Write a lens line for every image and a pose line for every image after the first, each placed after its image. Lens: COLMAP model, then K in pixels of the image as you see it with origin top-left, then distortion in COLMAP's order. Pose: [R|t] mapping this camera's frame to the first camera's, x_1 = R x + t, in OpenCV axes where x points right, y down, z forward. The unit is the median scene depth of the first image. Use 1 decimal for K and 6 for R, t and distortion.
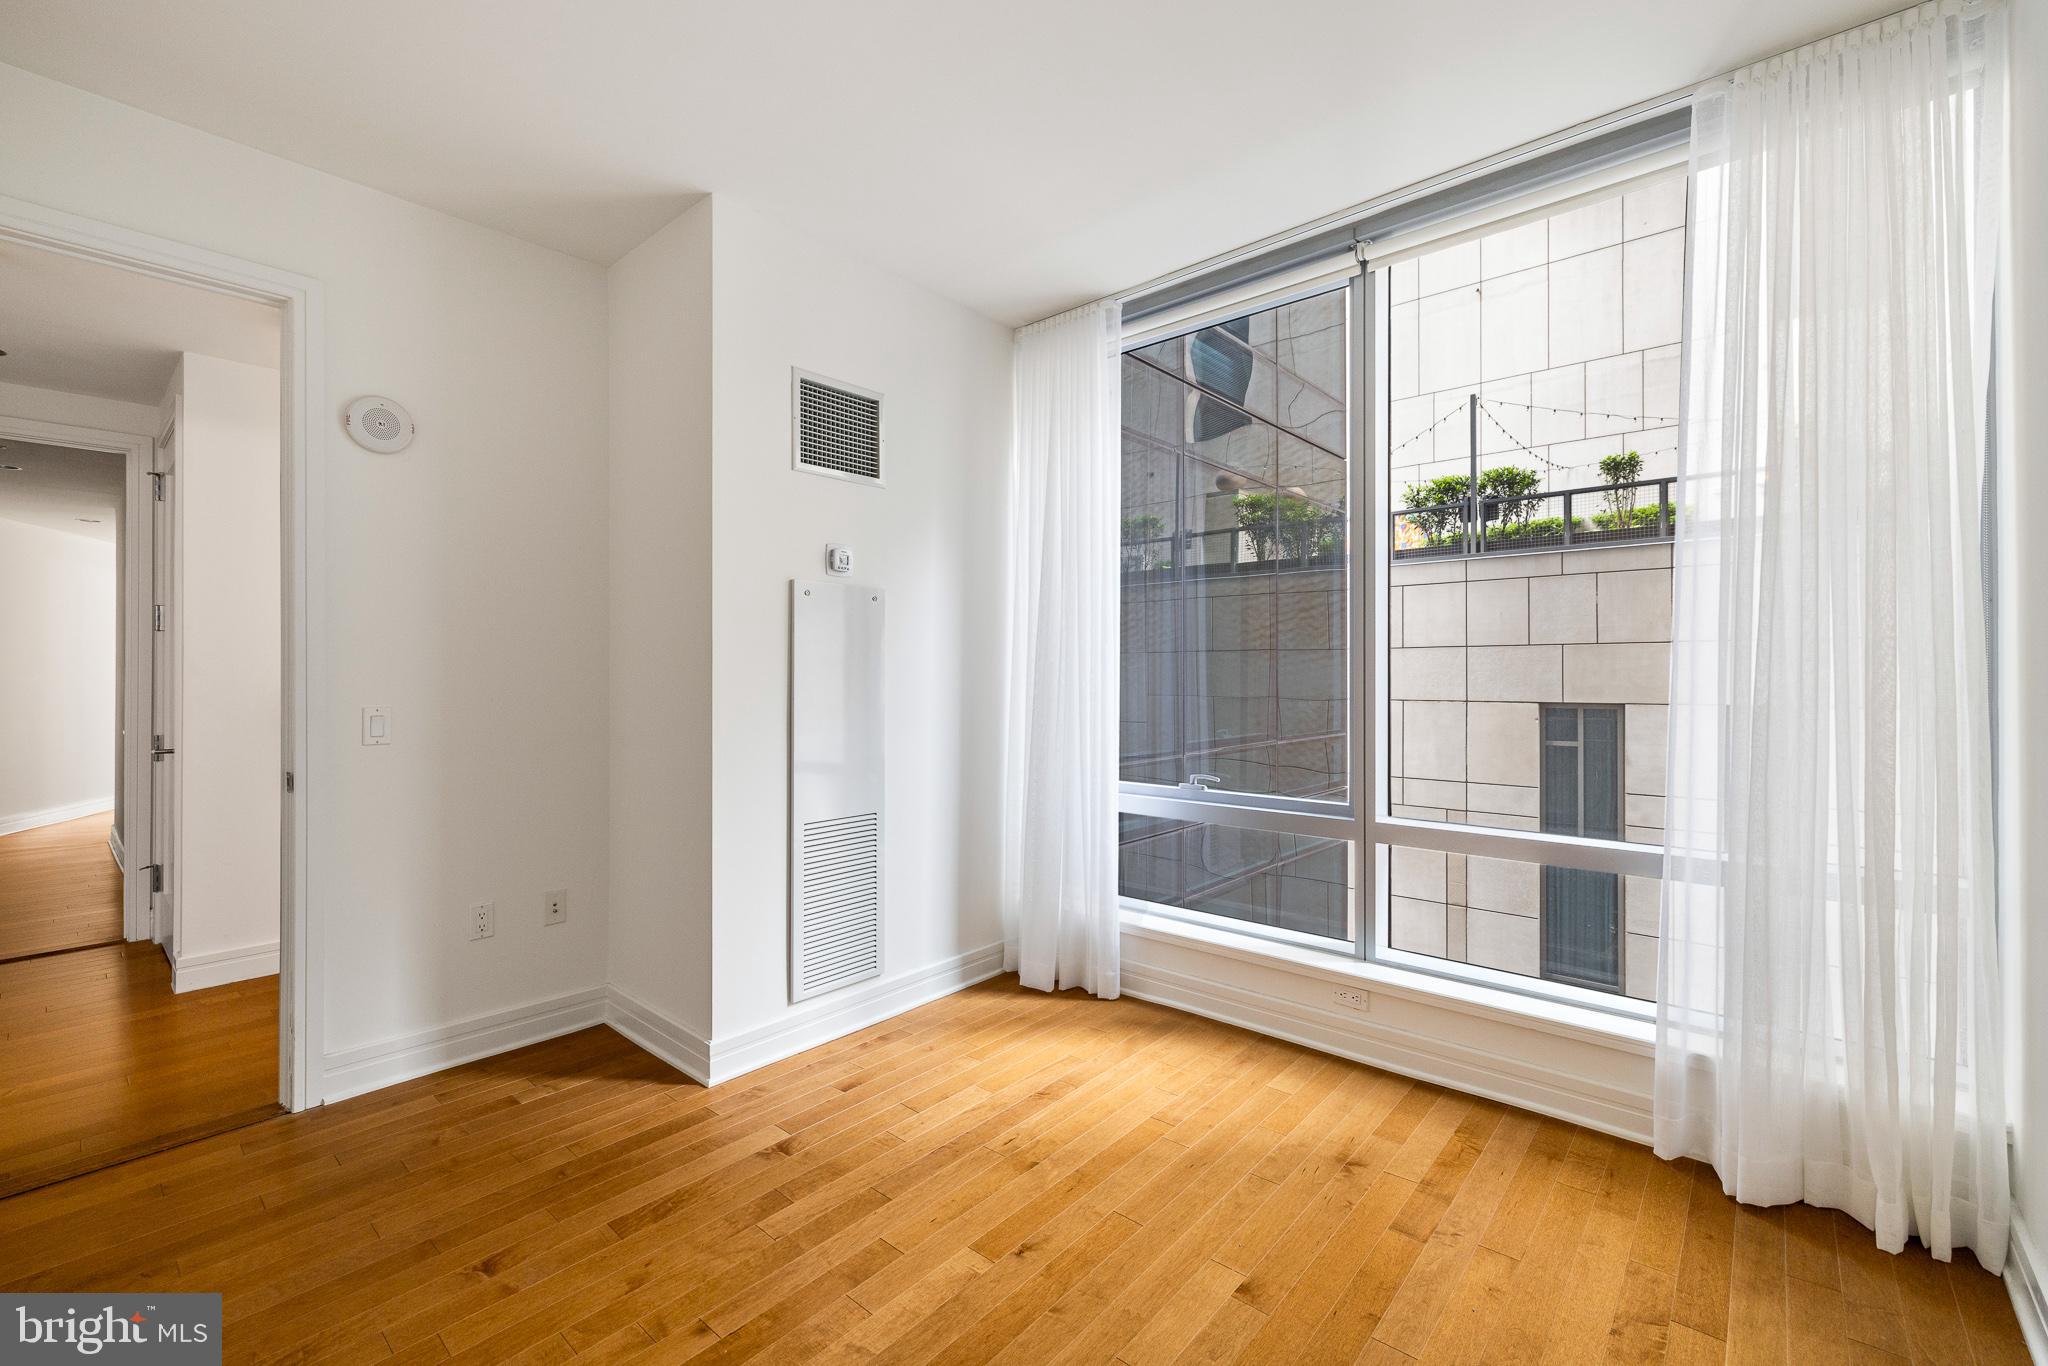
lens RADIAL K [[864.3, 0, 1017.0], [0, 864.3, 651.7], [0, 0, 1]] dist [0.001986, 0.000090]
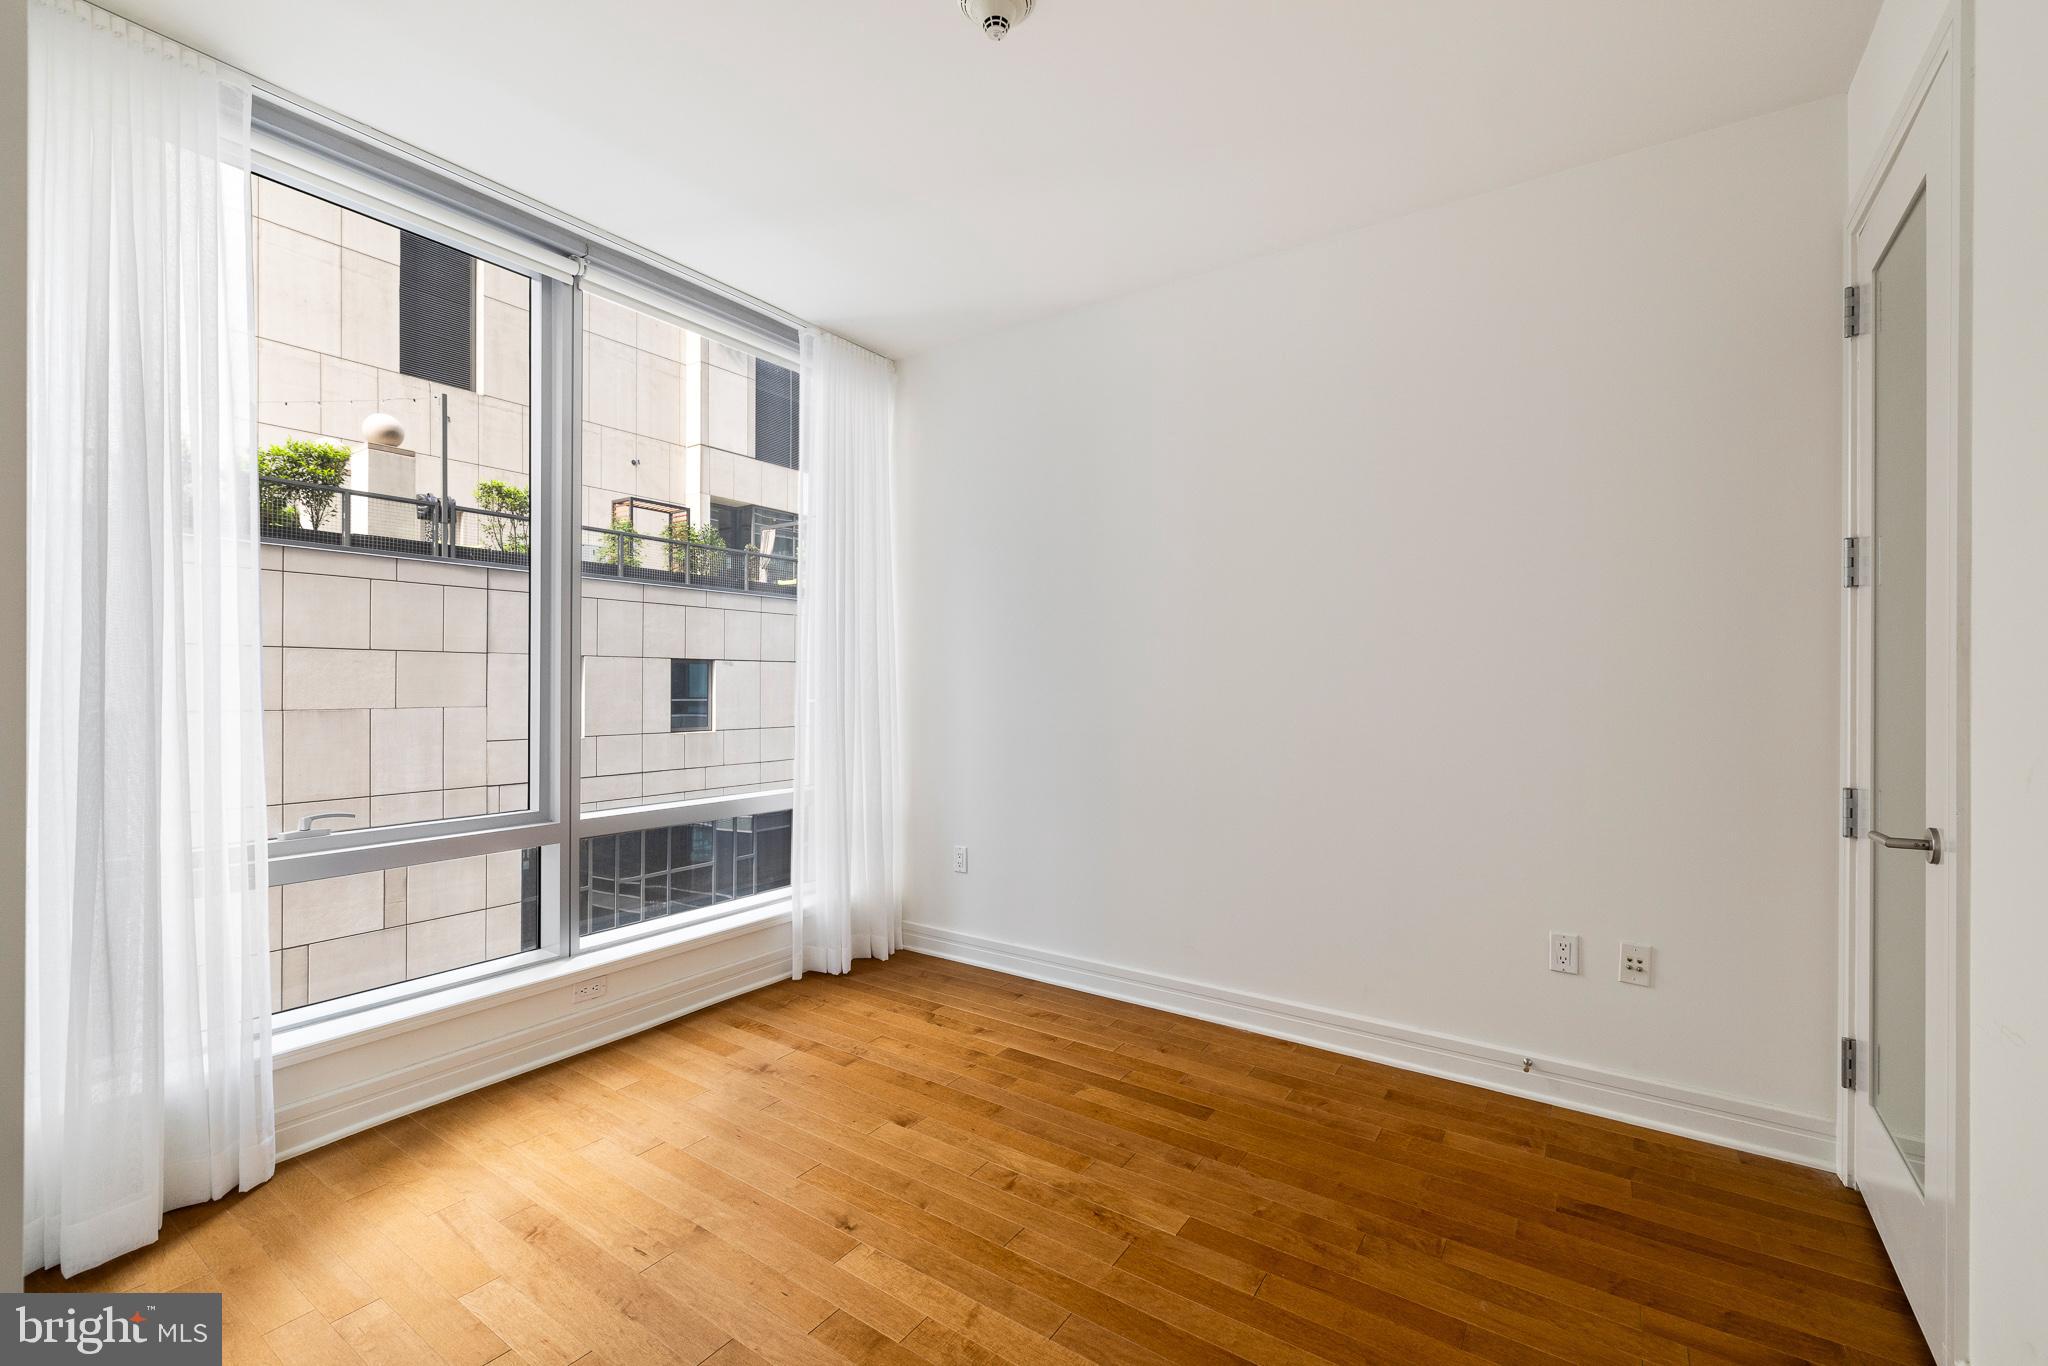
lens RADIAL K [[848.3, 0, 1019.2], [0, 848.3, 689.4], [0, 0, 1]] dist [0.002268, 0.000367]
pose [[-0.115880, -0.005280, 0.993249, -0.837084], [-0.028496, 0.999592, 0.001989, 0.023509], [-0.992854, -0.028073, -0.115983, 0.745515]]
